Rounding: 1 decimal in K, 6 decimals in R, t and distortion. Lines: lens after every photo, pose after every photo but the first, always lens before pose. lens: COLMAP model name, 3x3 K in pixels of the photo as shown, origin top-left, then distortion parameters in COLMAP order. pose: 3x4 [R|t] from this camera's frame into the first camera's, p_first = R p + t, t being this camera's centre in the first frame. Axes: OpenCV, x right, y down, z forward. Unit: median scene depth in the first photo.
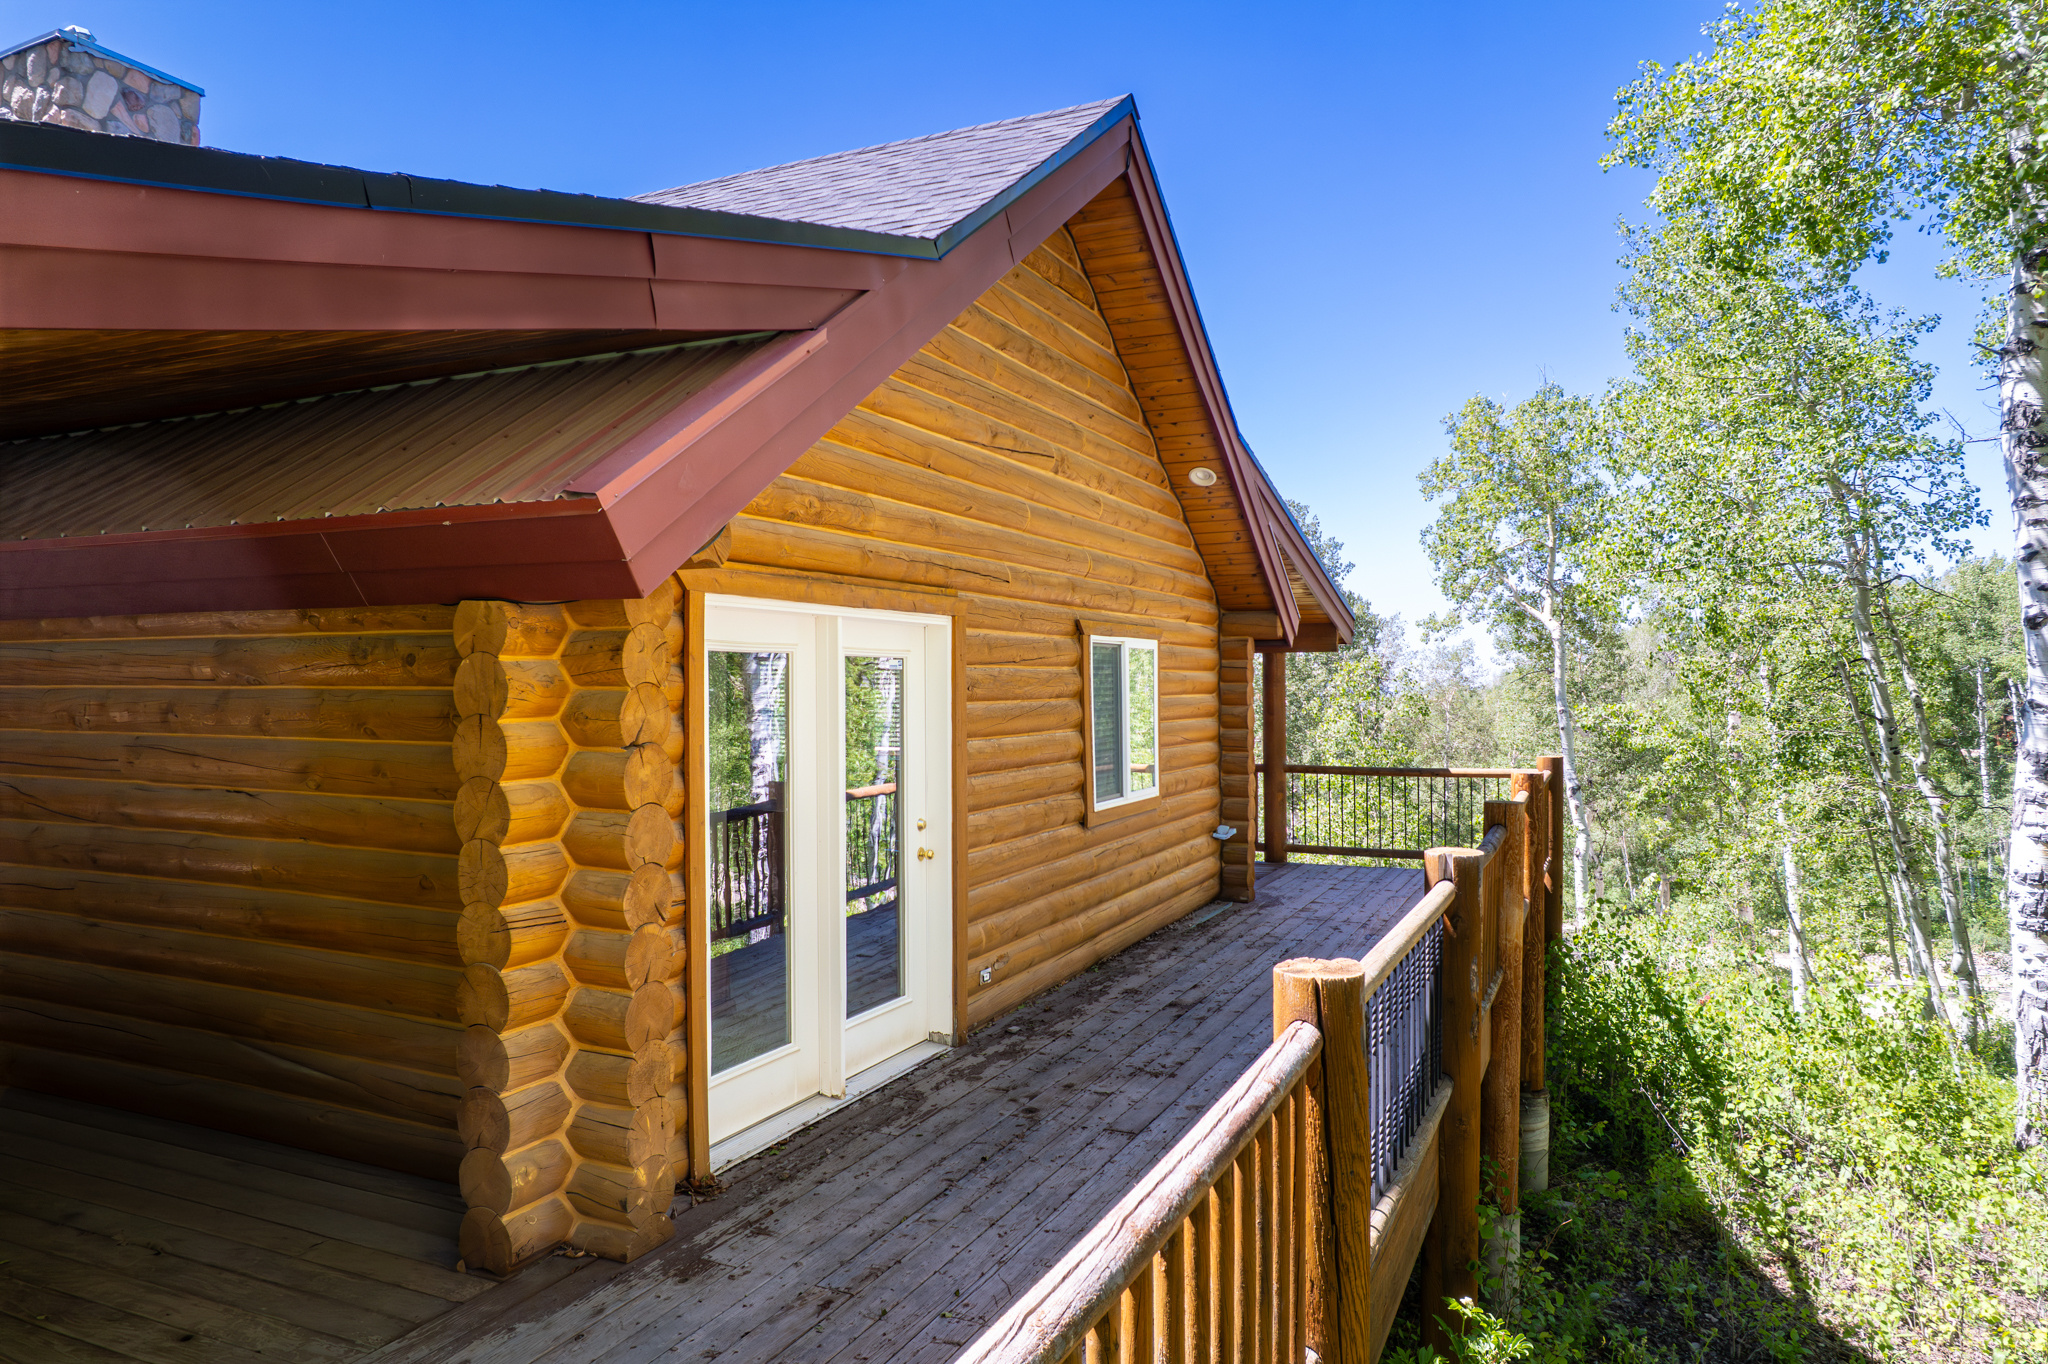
lens RADIAL K [[1273.7, 0, 1026.7], [0, 1273.7, 678.6], [0, 0, 1]] dist [-0.025490, 0.006514]
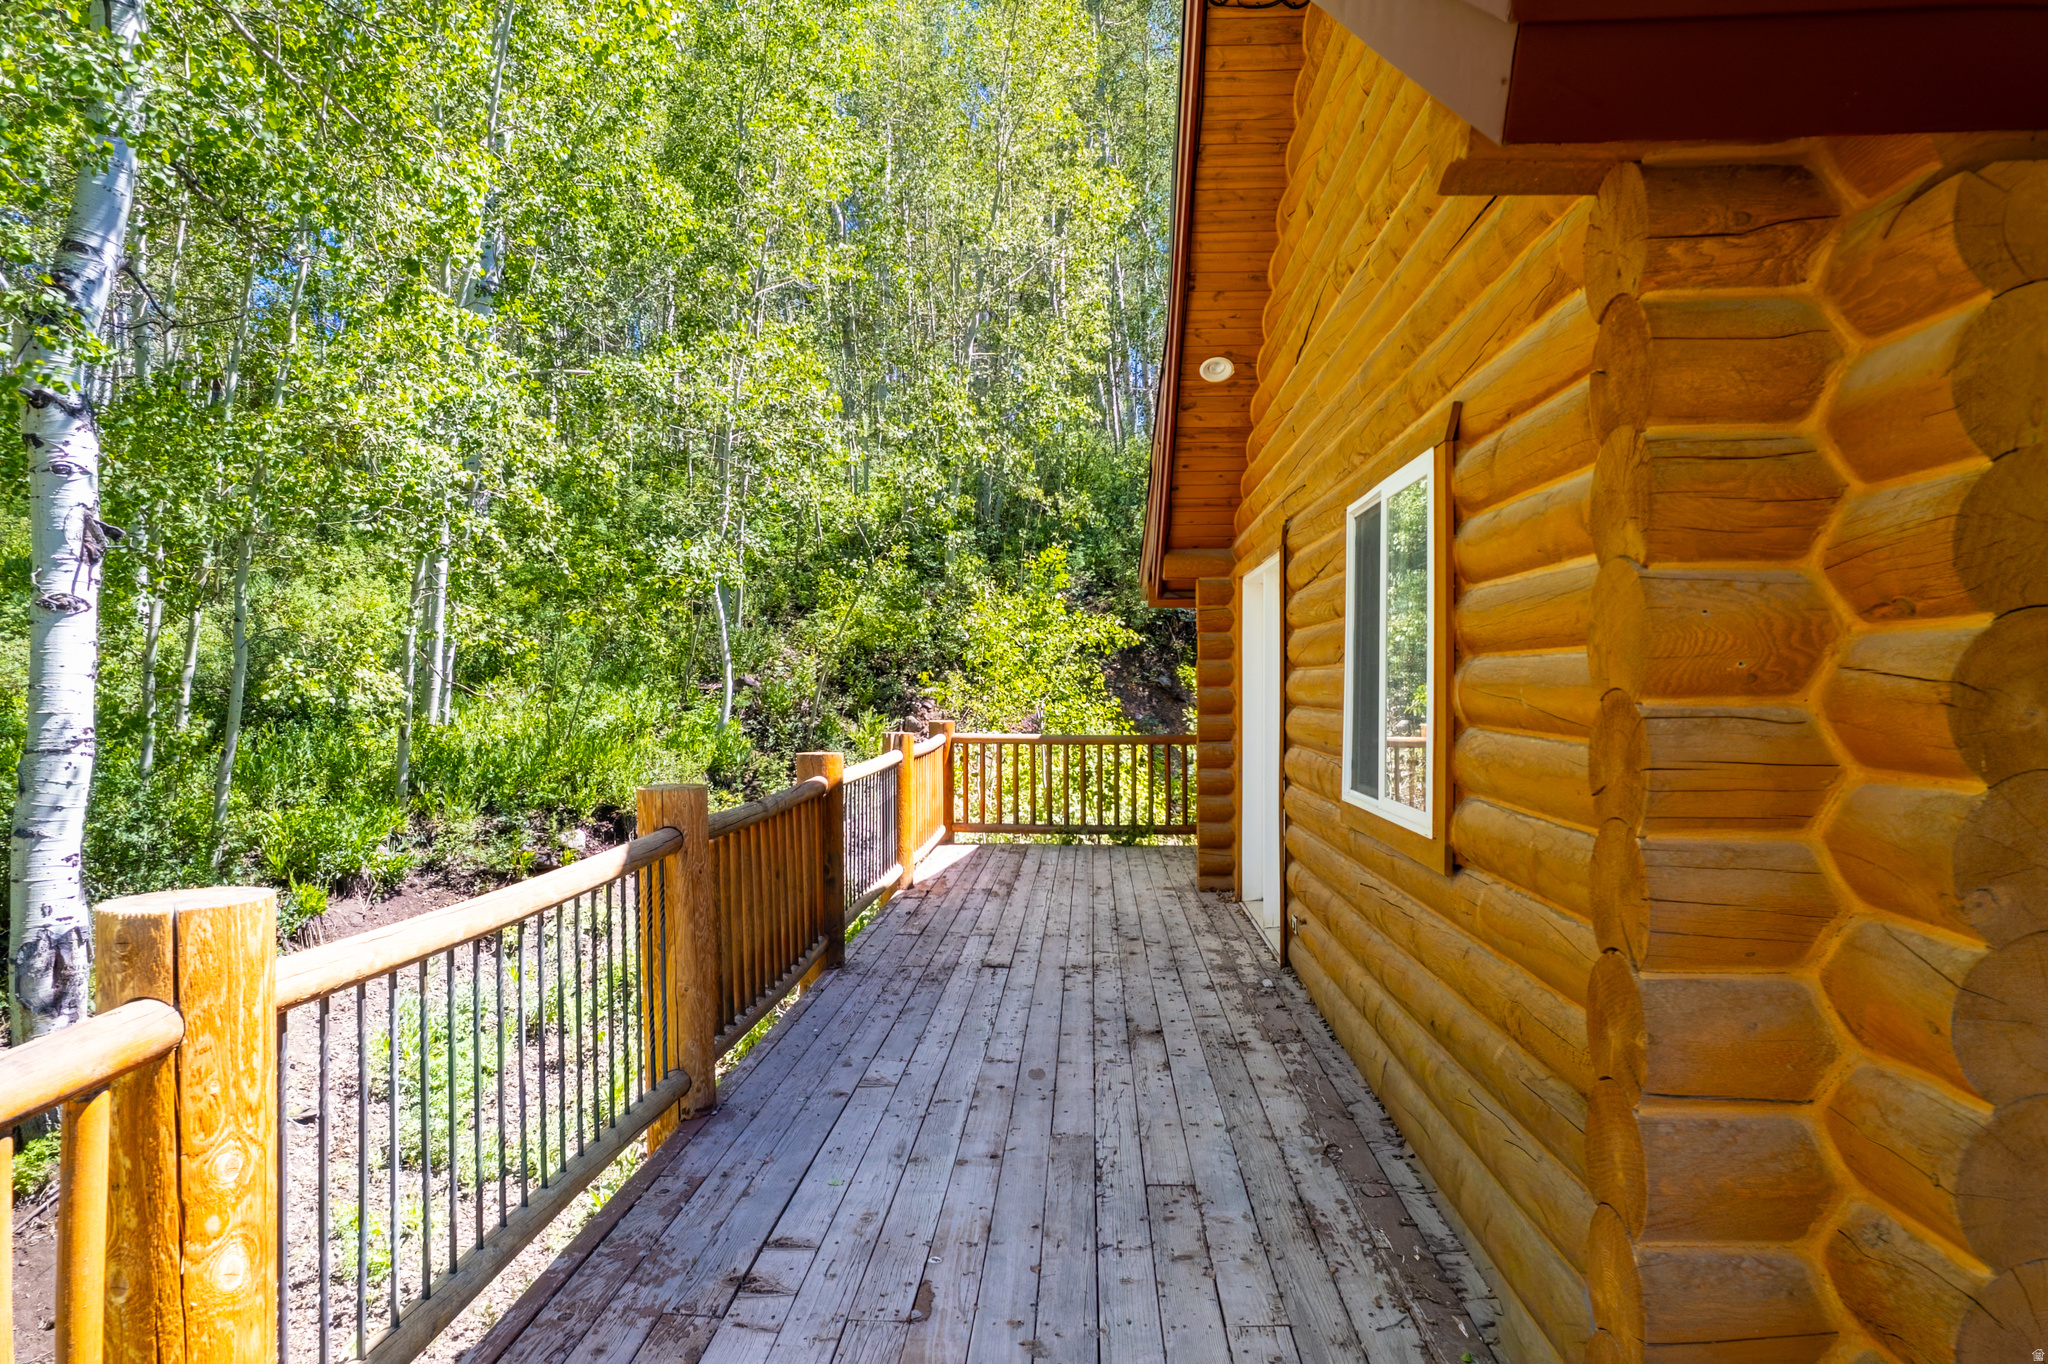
lens RADIAL K [[1273.7, 0, 1022.8], [0, 1273.7, 687.3], [0, 0, 1]] dist [-0.025490, 0.006514]
pose [[-0.924276, 0.006062, -0.381677, 0.468735], [0.003885, 0.999971, 0.006476, 0.051946], [0.381705, 0.004503, -0.924273, 1.661742]]
